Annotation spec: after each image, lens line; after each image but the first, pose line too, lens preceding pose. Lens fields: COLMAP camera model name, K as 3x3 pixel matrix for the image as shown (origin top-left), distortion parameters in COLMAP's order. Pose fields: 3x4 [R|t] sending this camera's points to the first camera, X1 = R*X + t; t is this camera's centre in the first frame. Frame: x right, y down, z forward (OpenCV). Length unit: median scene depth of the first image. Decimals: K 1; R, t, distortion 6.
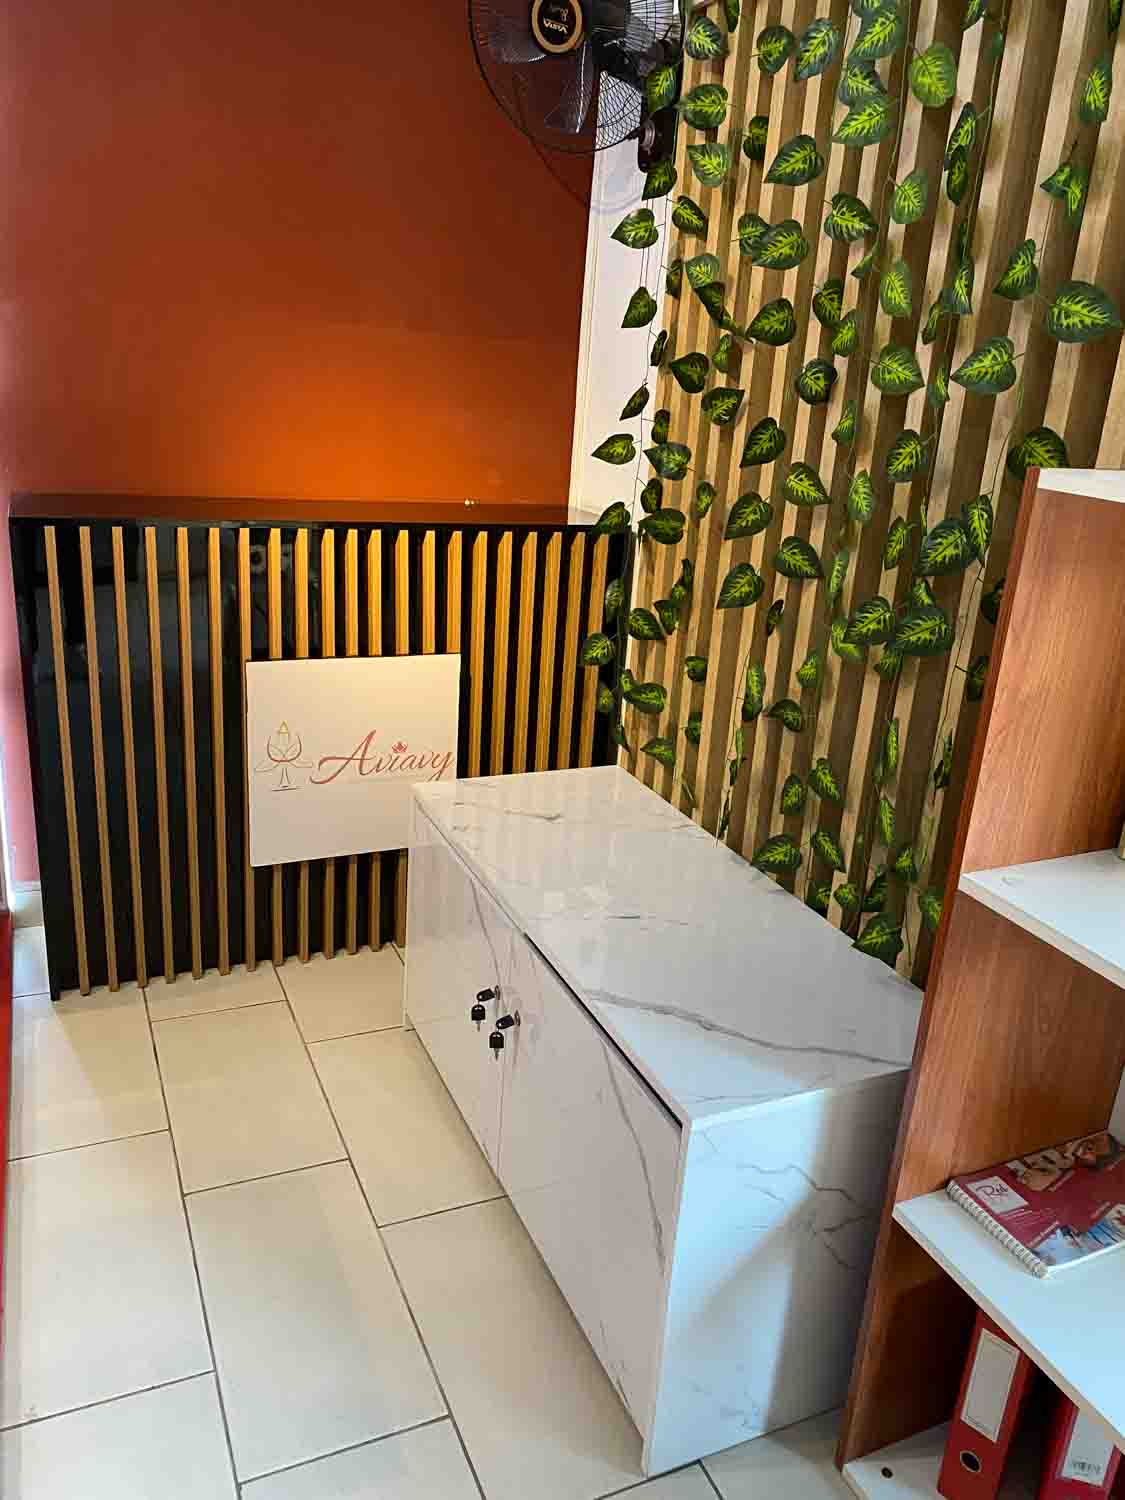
lens RADIAL K [[1138.6, 0, 568.2], [0, 1138.6, 784.3], [0, 0, 1]] dist [0.093209, -0.168917]
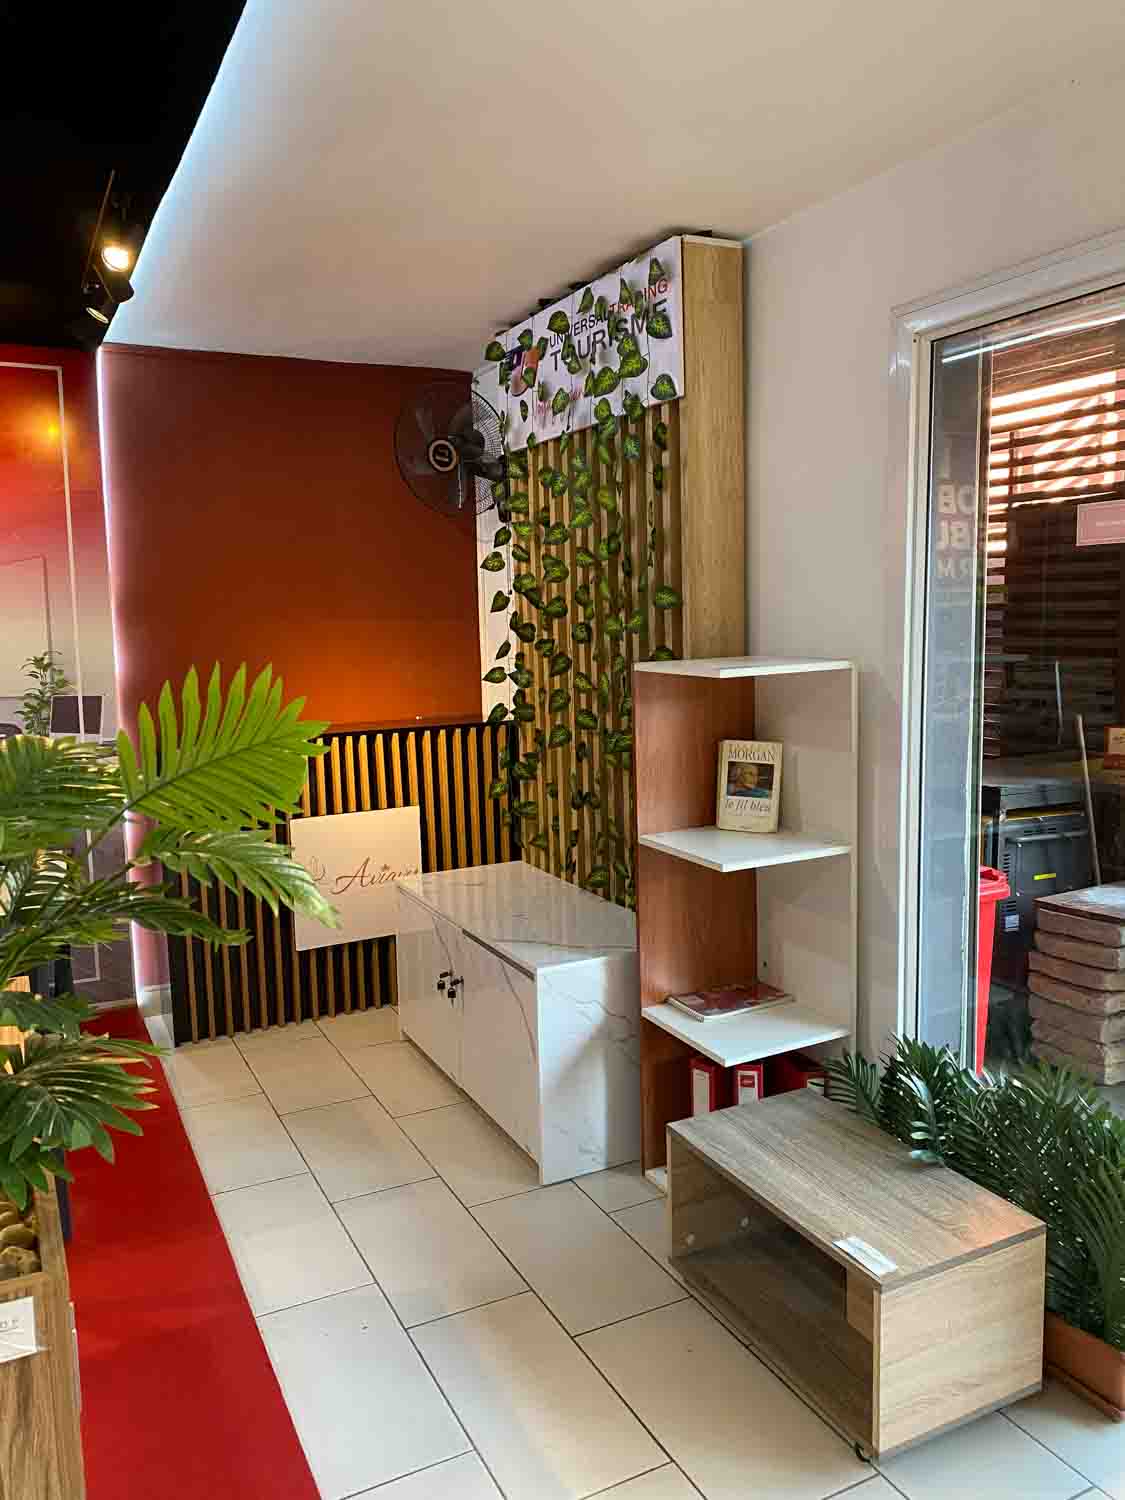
lens RADIAL K [[1138.6, 0, 568.2], [0, 1138.6, 784.3], [0, 0, 1]] dist [0.093209, -0.168917]
pose [[0.994729, -0.097992, 0.030191, 0.084522], [0.102021, 0.975360, -0.195615, 0.235312], [-0.010279, 0.197664, 0.980216, -0.717223]]
